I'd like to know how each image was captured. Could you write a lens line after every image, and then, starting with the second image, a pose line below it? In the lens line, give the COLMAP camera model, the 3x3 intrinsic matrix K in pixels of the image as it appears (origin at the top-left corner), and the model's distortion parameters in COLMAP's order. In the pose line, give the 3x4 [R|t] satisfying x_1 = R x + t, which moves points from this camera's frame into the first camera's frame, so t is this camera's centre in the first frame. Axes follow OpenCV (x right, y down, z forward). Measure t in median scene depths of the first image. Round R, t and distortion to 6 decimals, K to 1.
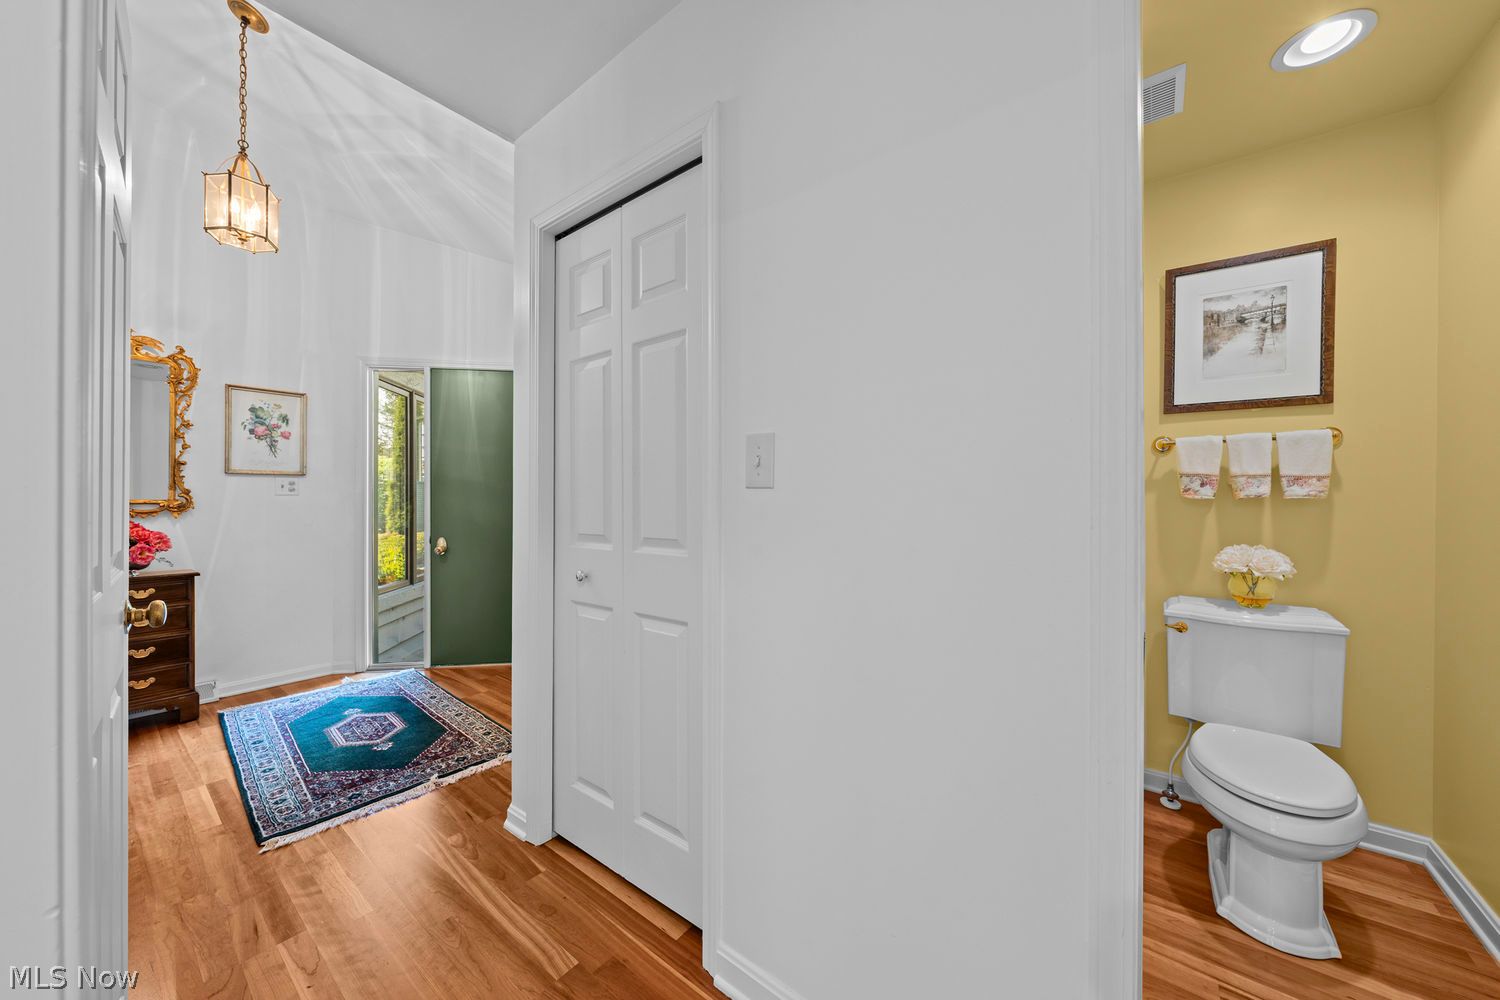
lens RADIAL K [[531.4, 0, 753.7], [0, 531.4, 500.8], [0, 0, 1]] dist [-0.000603, 0.000298]
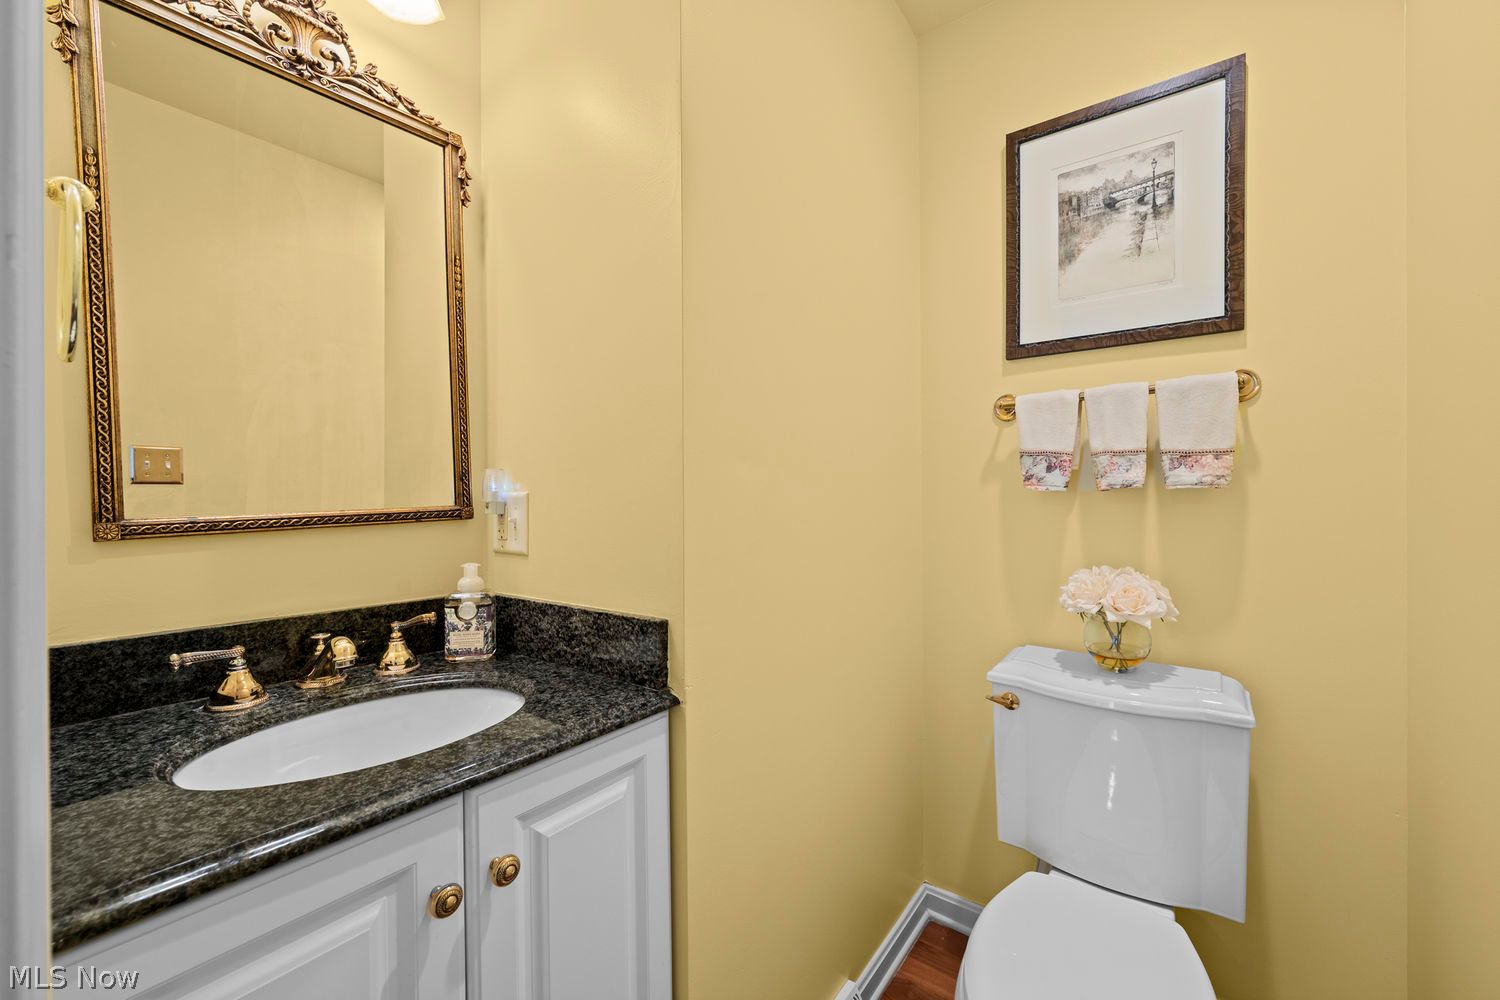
lens RADIAL K [[595.0, 0, 744.3], [0, 595.0, 500.5], [0, 0, 1]] dist [-0.003478, -0.000559]
pose [[0.999875, -0.005928, -0.014637, 0.511453], [0.005830, 0.999960, -0.006719, 0.009437], [0.014676, 0.006632, 0.999870, 0.310707]]
